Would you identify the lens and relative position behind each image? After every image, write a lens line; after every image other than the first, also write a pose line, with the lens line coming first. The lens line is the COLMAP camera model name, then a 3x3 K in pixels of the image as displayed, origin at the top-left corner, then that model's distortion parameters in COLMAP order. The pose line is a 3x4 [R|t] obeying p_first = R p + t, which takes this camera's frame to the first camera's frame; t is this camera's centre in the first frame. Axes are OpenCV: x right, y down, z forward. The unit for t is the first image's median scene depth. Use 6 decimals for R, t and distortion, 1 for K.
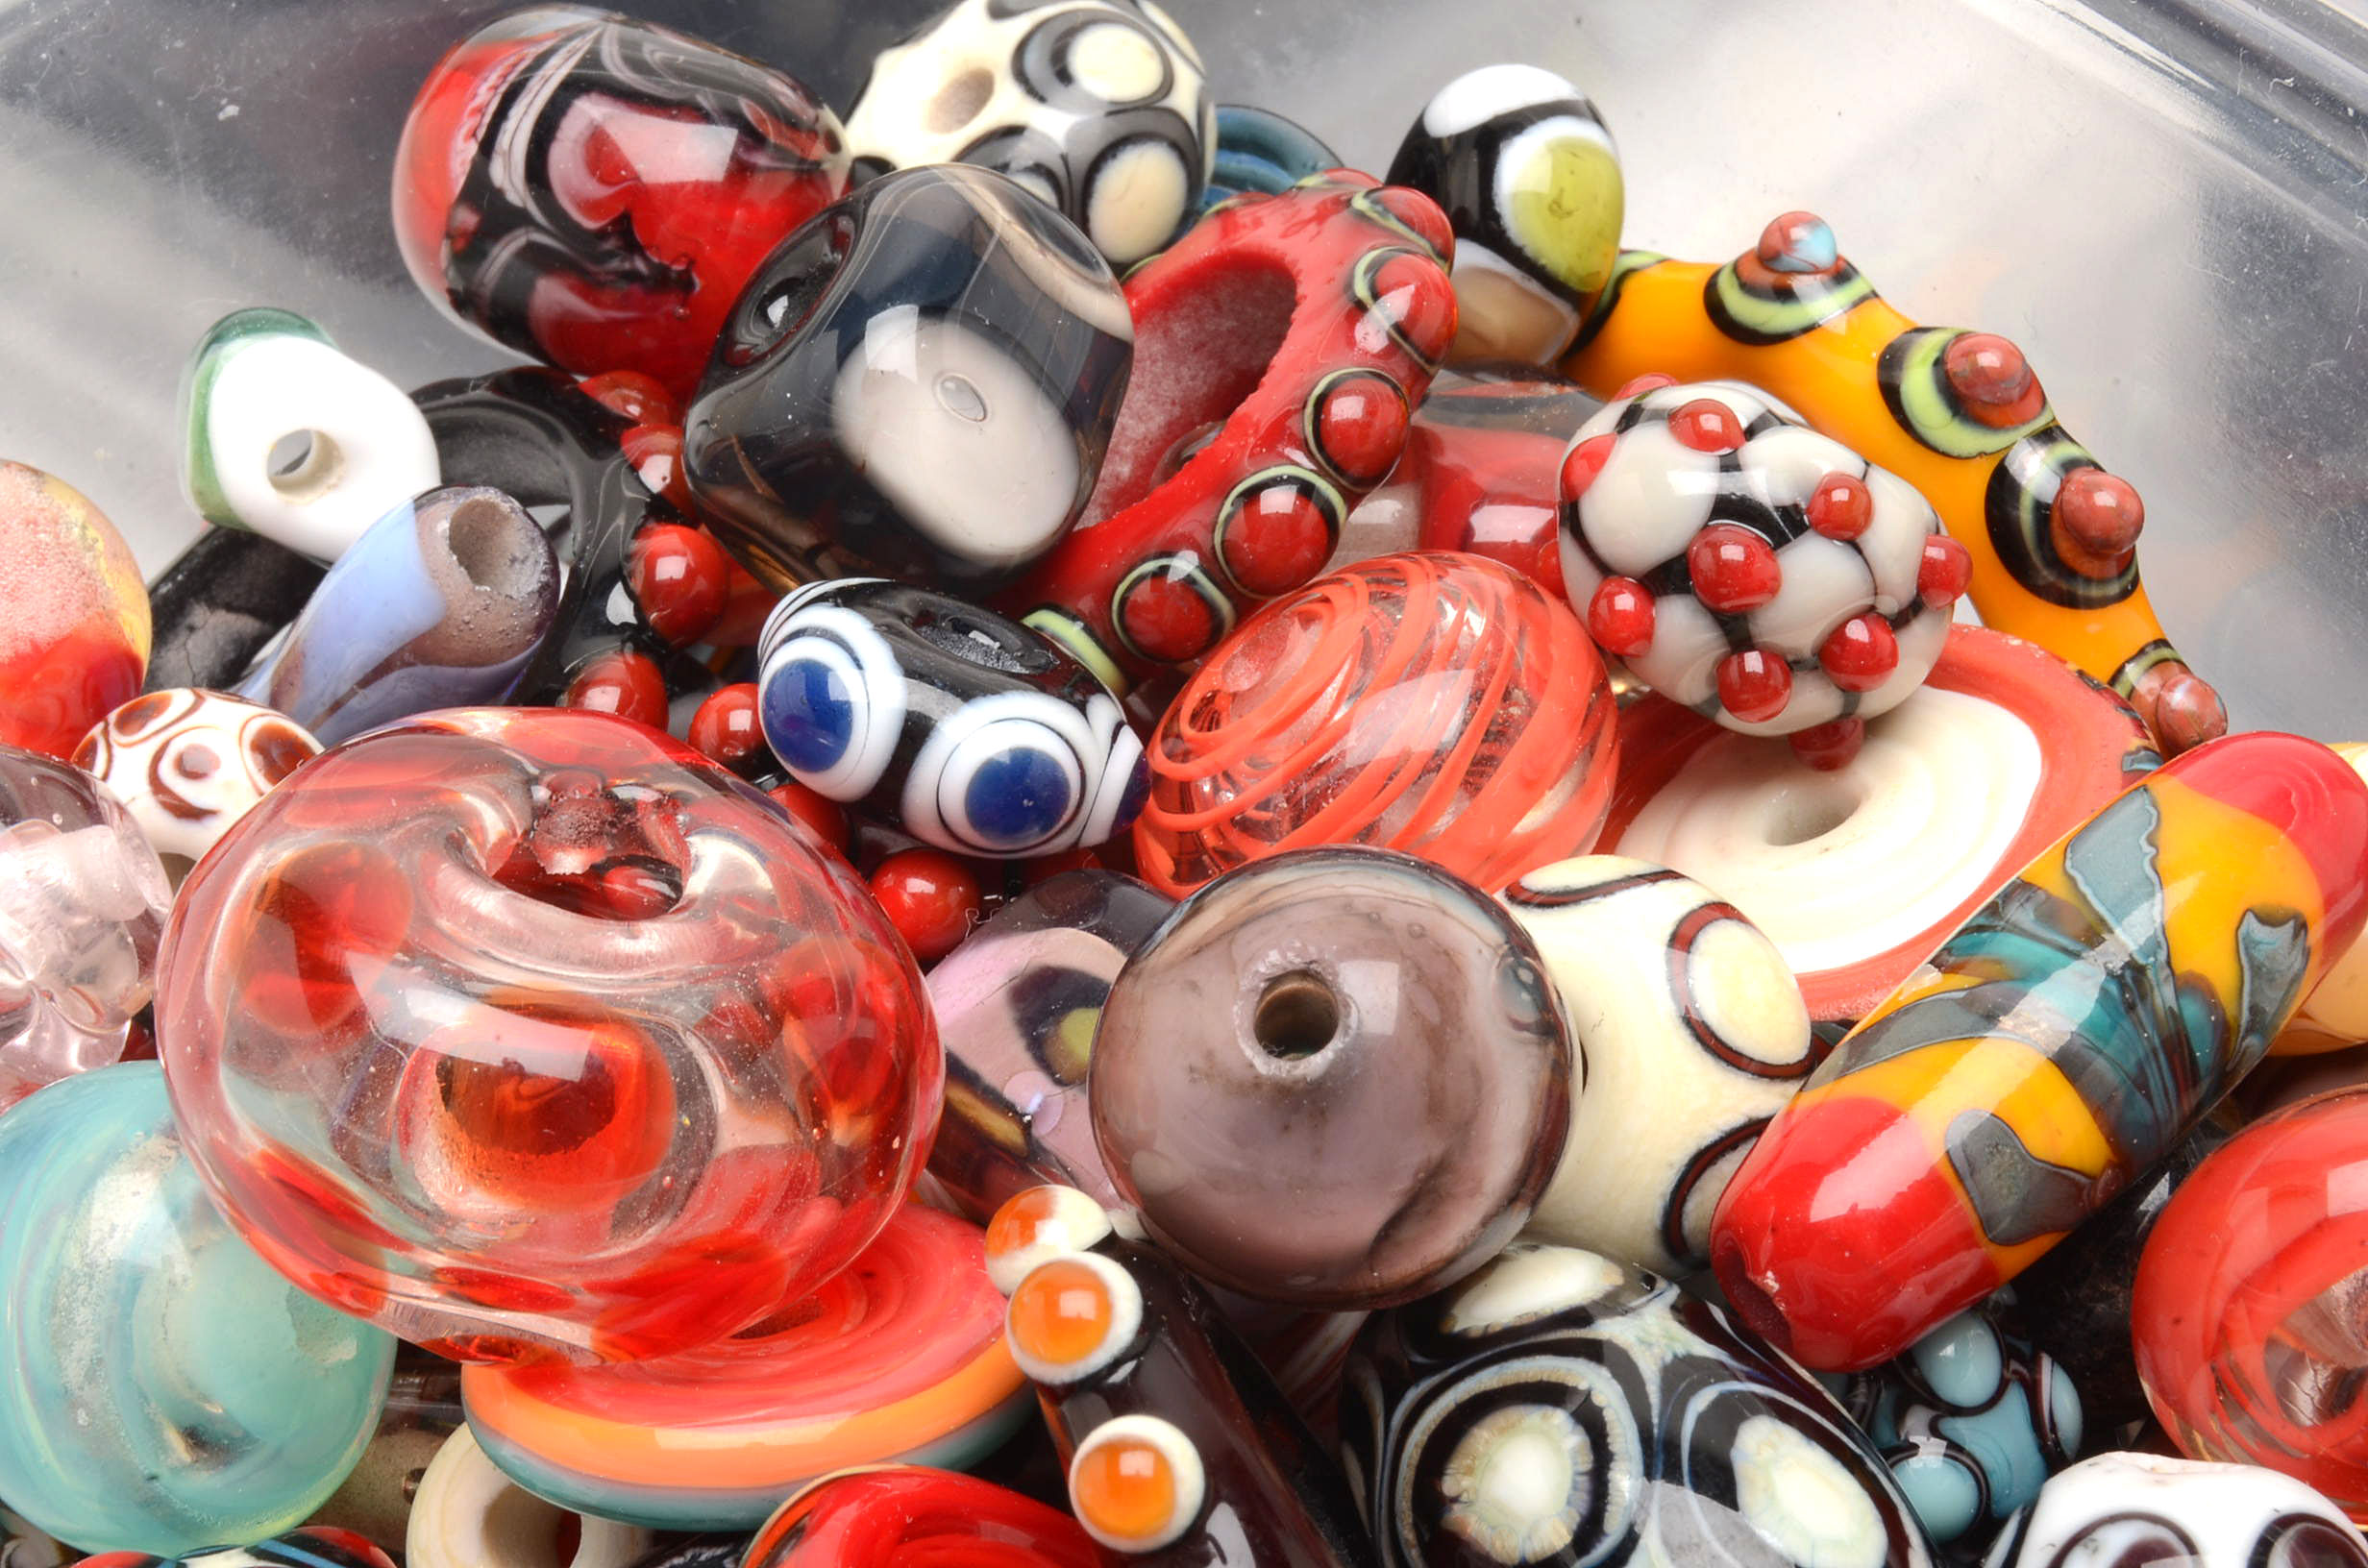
lens RADIAL K [[5020.9, 0, 1184.0], [0, 5020.9, 784.0], [0, 0, 1]] dist [-0.034875, 0.226551]
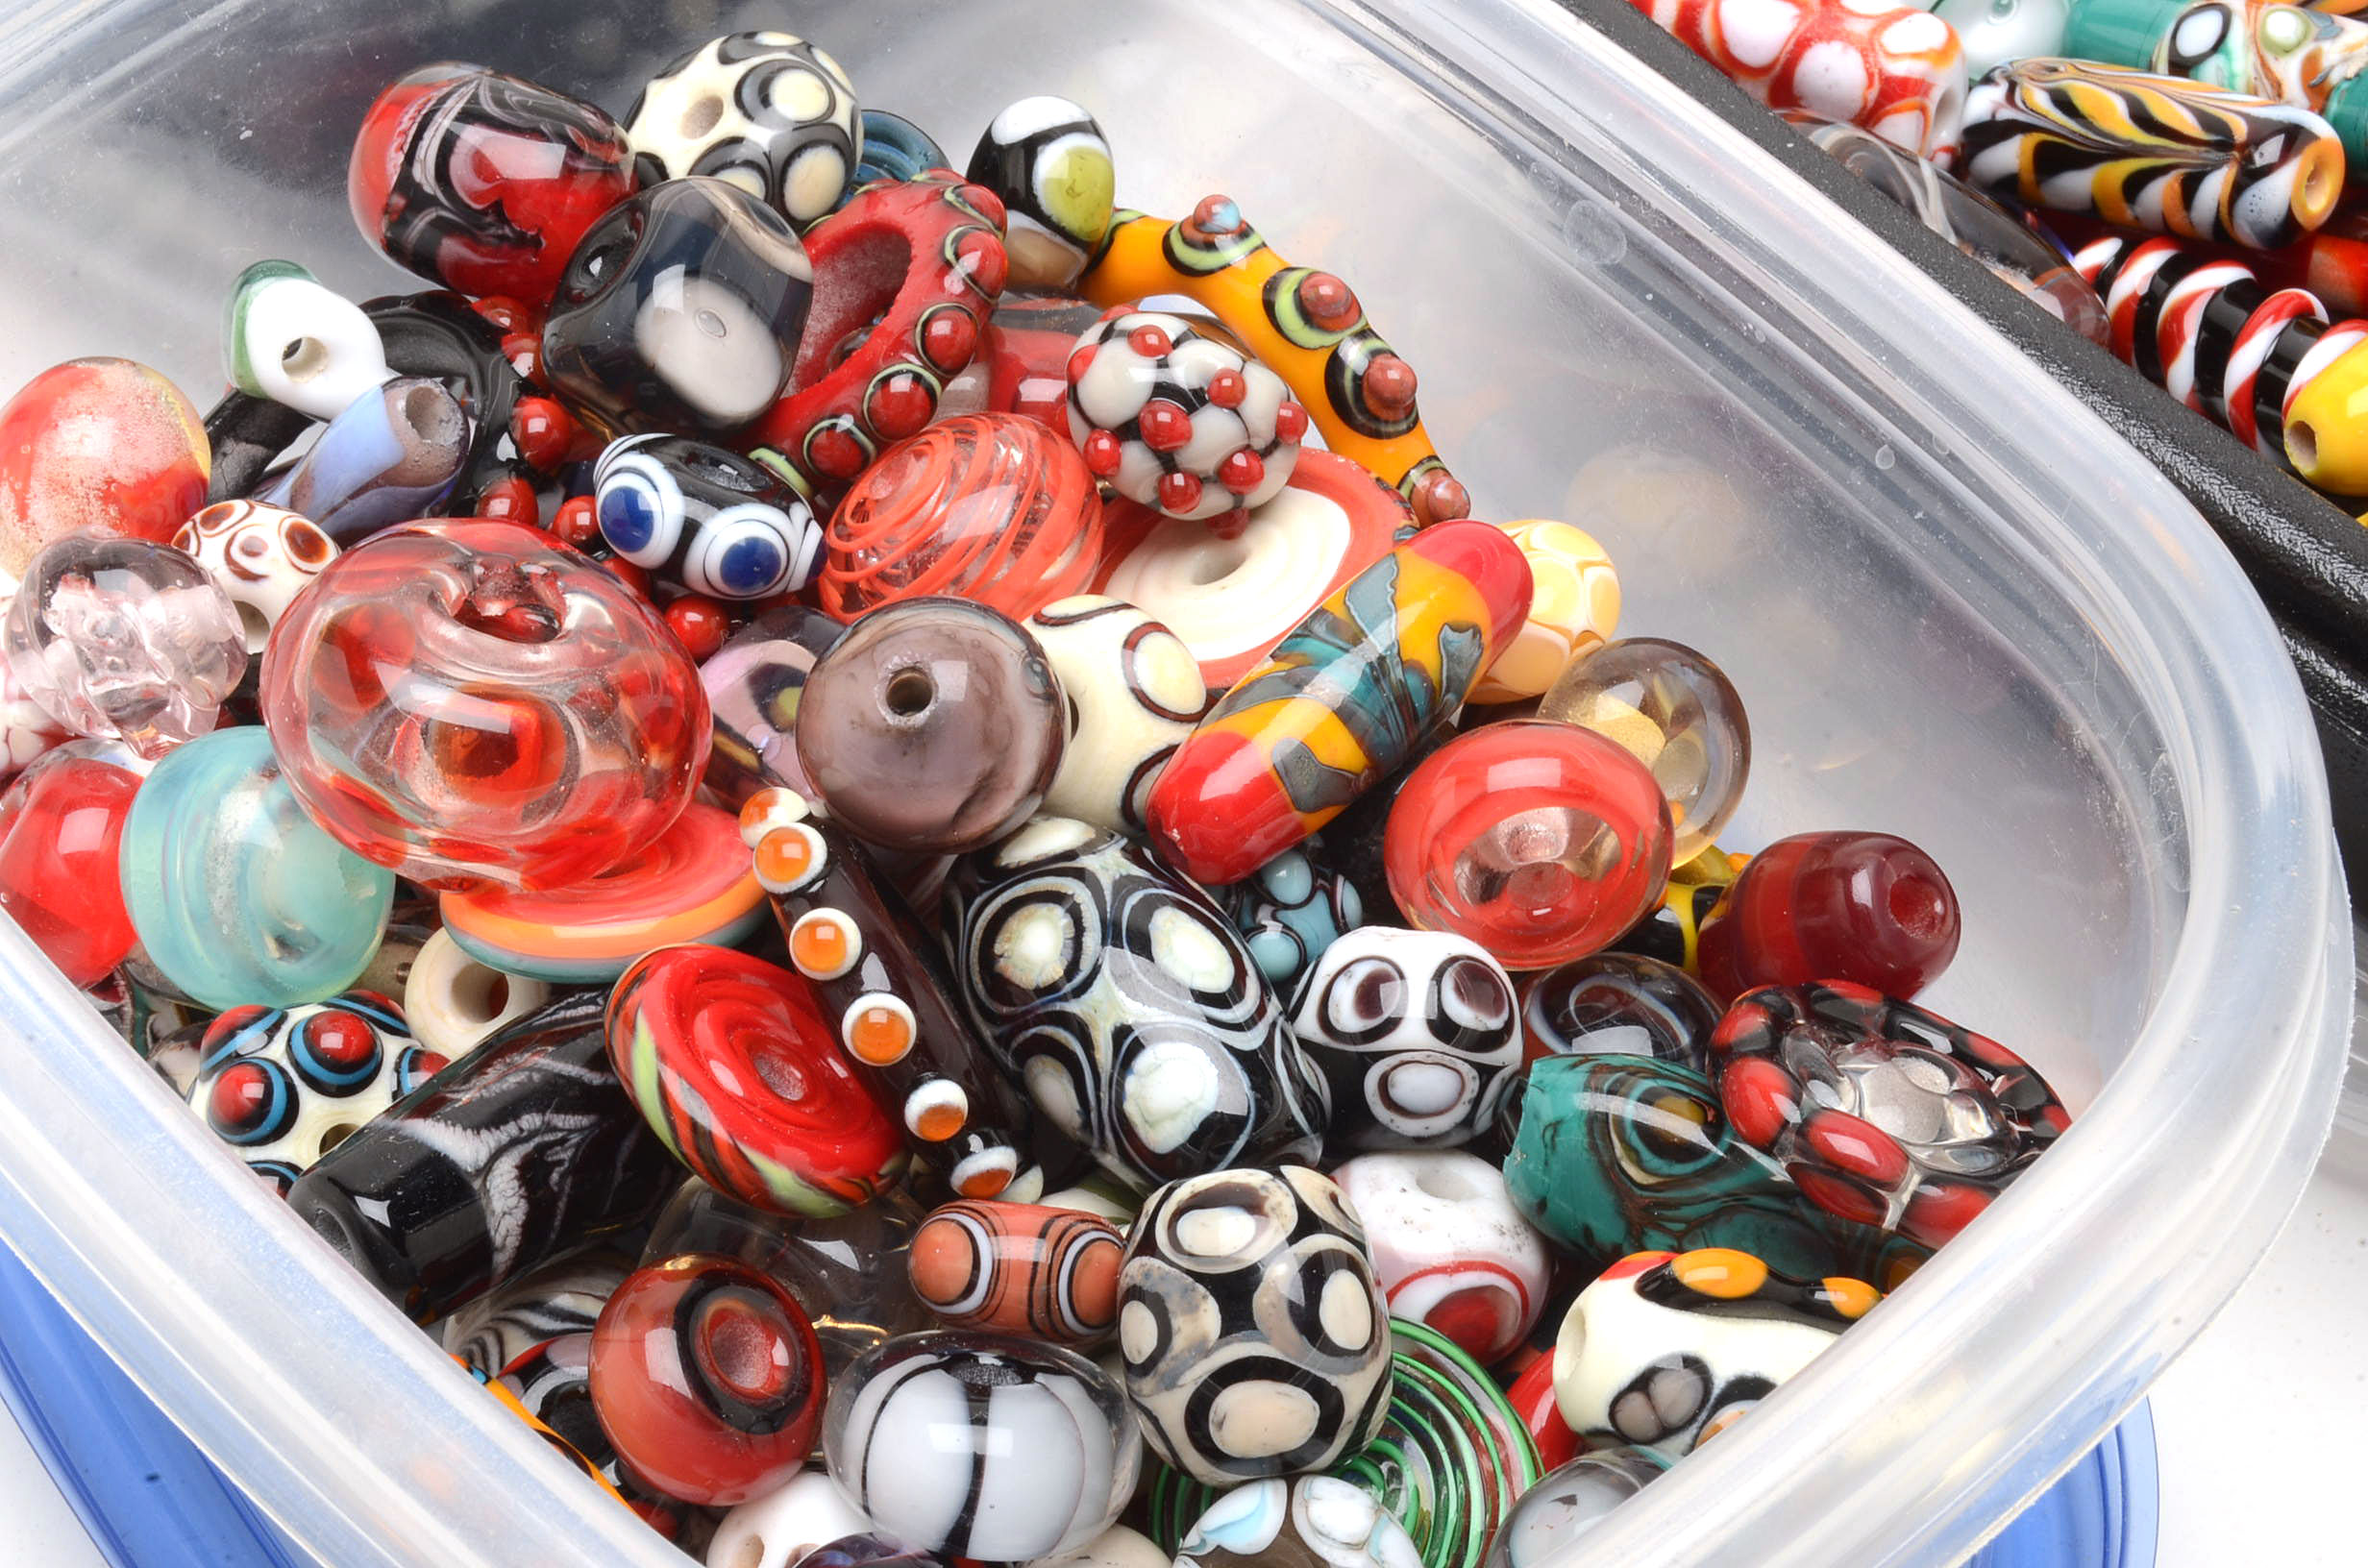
lens RADIAL K [[5250.3, 0, 1184.0], [0, 5250.3, 784.0], [0, 0, 1]] dist [-0.009307, -0.155757]
pose [[0.998178, -0.016169, 0.058123, 0.009099], [0.011982, 0.997357, 0.071665, -0.048038], [-0.059128, -0.070838, 0.995734, -0.778515]]
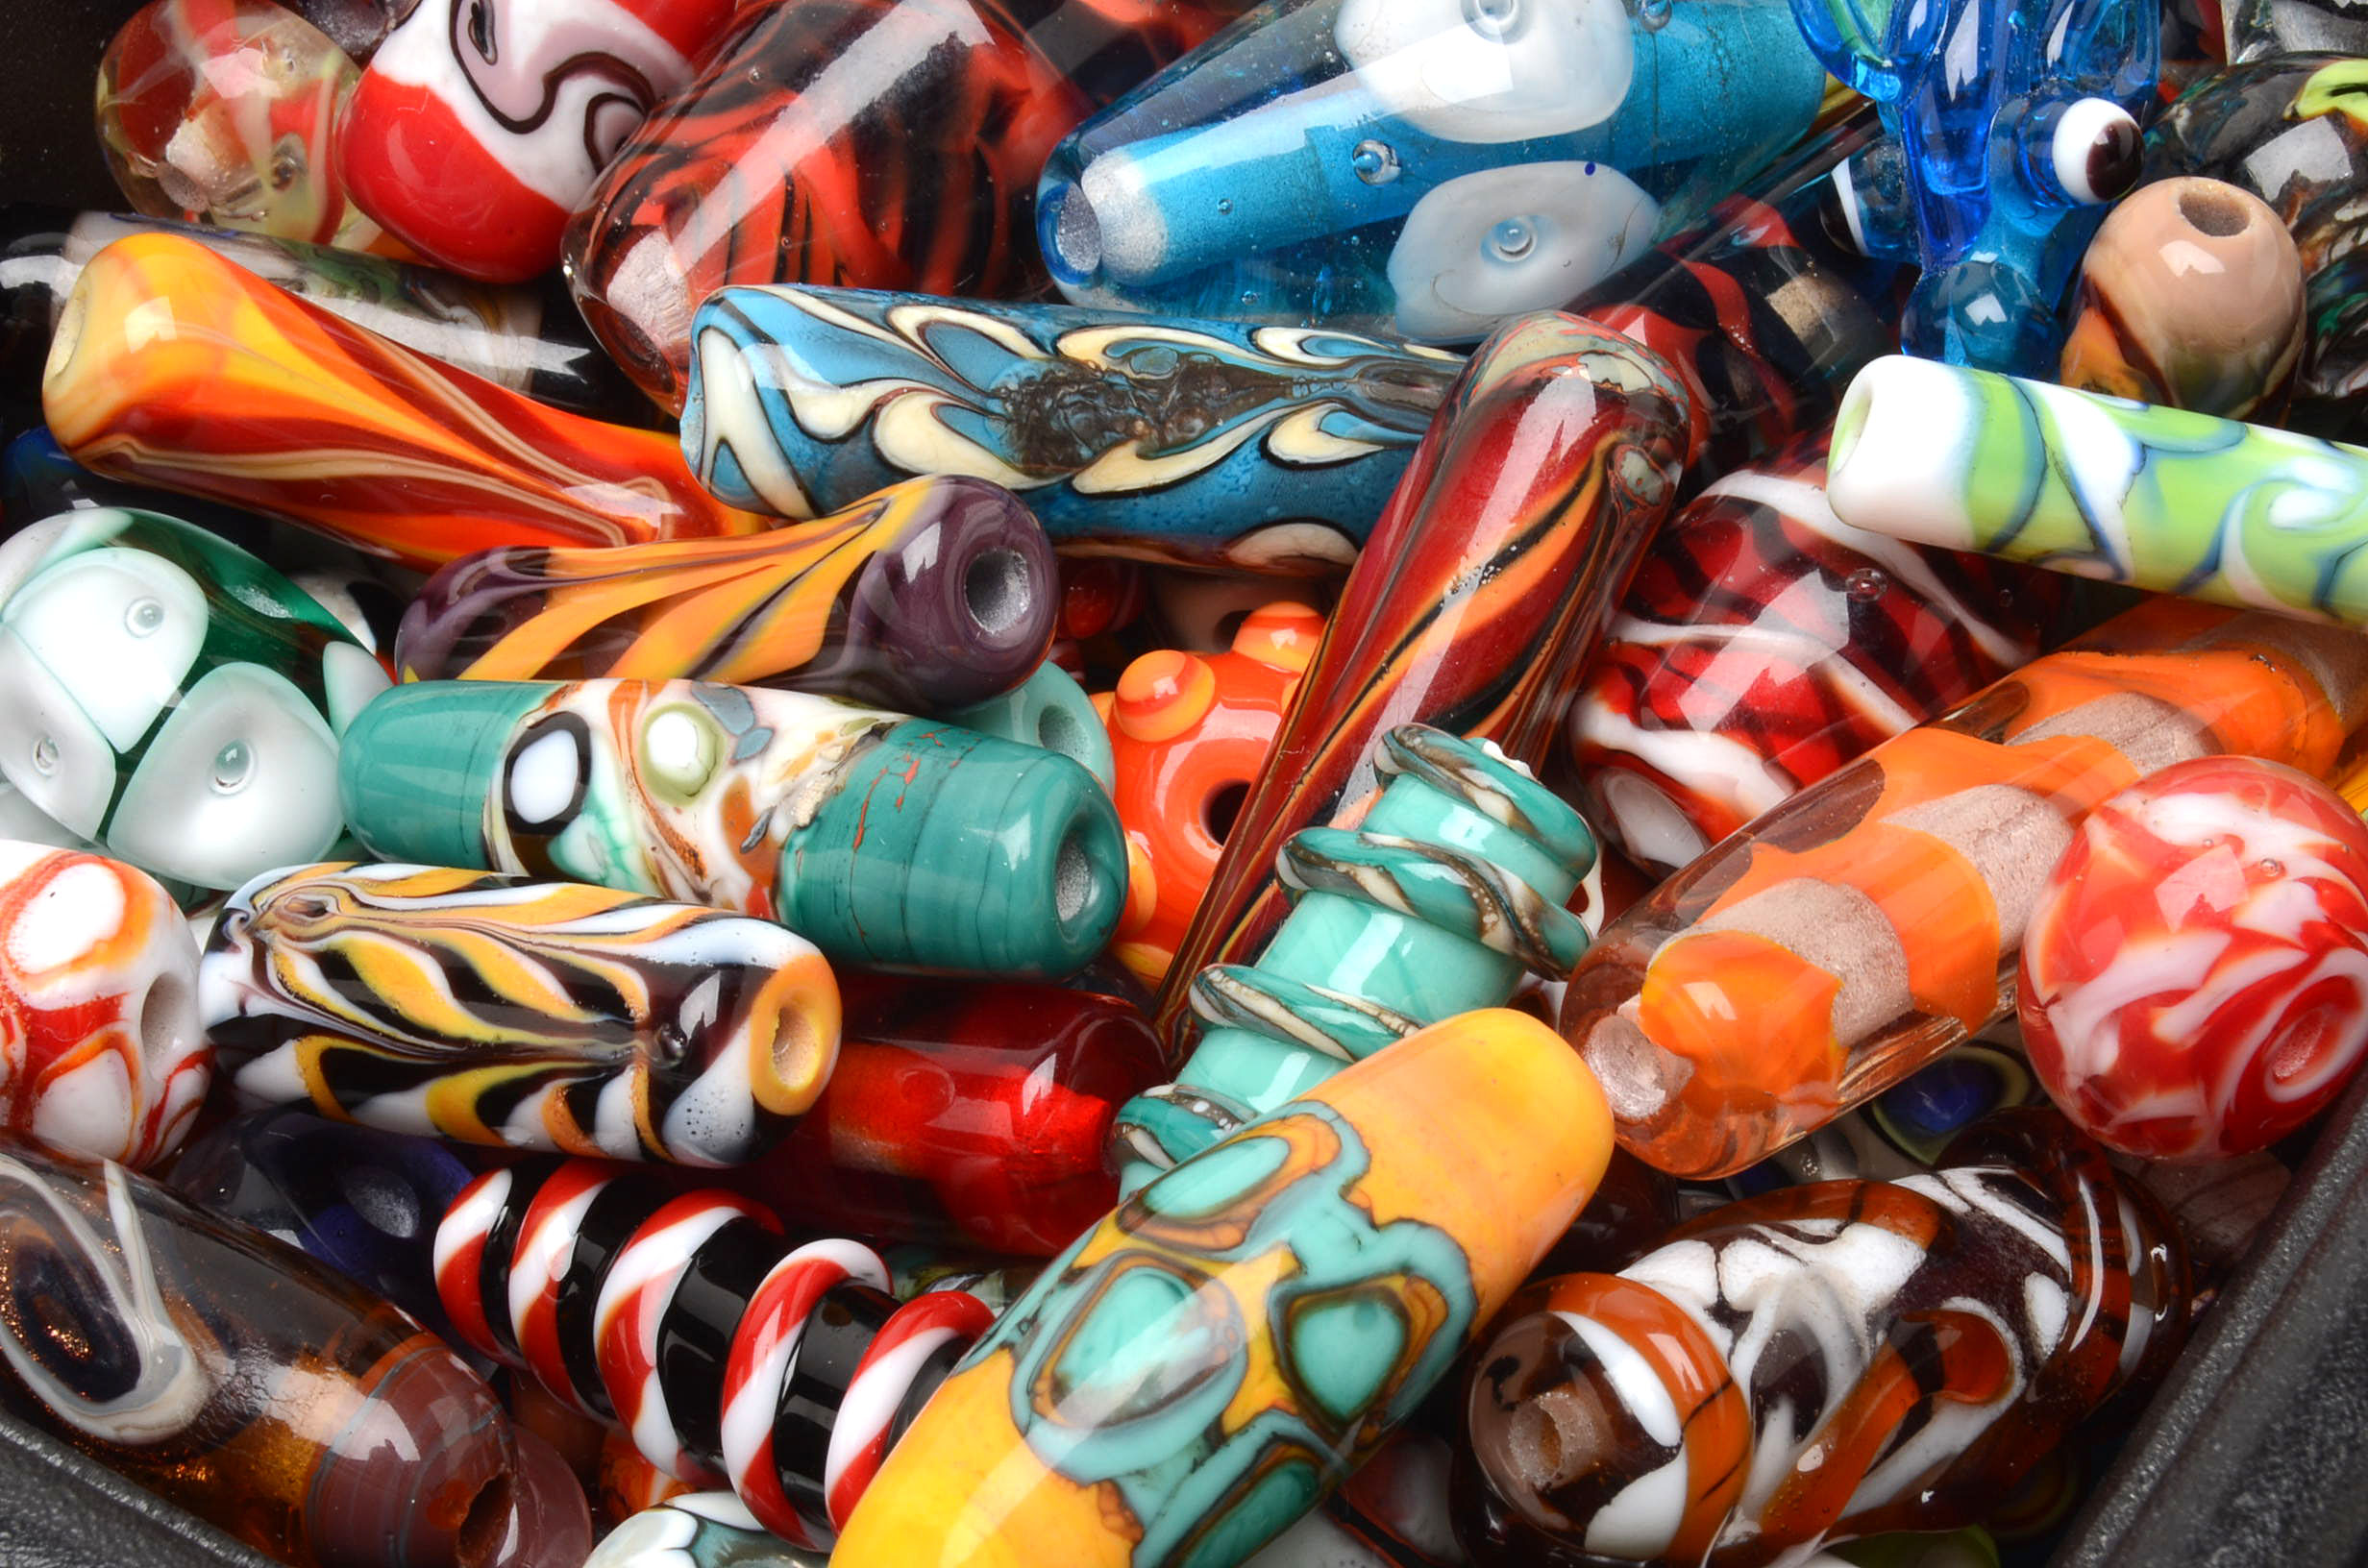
lens RADIAL K [[5020.9, 0, 1184.0], [0, 5020.9, 784.0], [0, 0, 1]] dist [-0.034875, 0.226551]
pose [[0.929529, -0.298379, 0.216672, 0.420493], [0.259468, 0.946748, 0.190640, -0.370799], [-0.262017, -0.120986, 0.957450, 0.139232]]
